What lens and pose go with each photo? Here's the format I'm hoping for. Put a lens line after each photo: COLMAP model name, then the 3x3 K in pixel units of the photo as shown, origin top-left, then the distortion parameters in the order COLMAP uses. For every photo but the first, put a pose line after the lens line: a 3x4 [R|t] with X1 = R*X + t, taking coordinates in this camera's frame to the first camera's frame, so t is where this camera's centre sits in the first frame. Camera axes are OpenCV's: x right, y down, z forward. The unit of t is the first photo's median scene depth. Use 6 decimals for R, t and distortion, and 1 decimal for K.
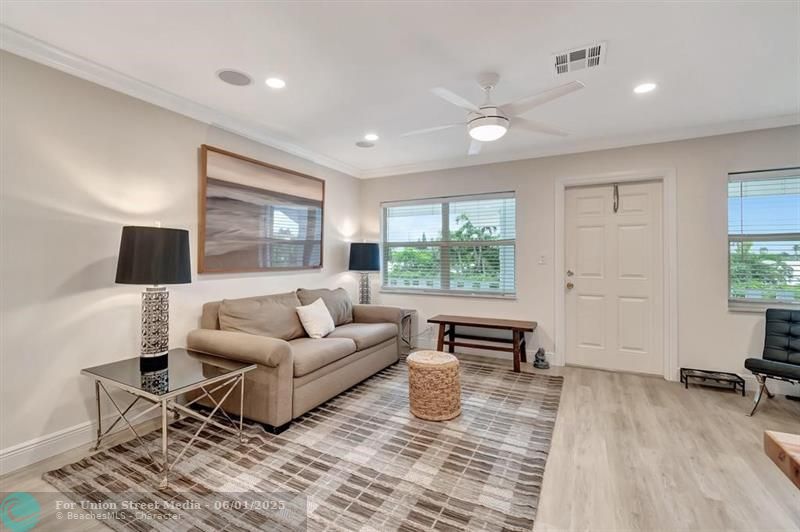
lens RADIAL K [[341.7, 0, 397.5], [0, 341.7, 254.5], [0, 0, 1]] dist [-0.002492, -0.000675]
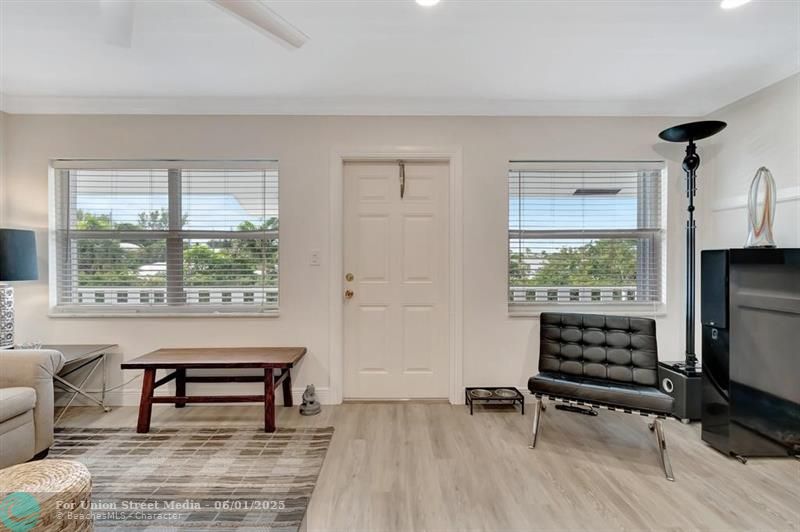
lens RADIAL K [[356.3, 0, 390.8], [0, 356.3, 262.5], [0, 0, 1]] dist [0.001518, -0.000177]
pose [[0.879672, -0.010393, 0.475466, 0.247226], [-0.002061, 0.999669, 0.025664, 0.002386], [-0.475576, -0.023555, 0.879359, 0.313814]]
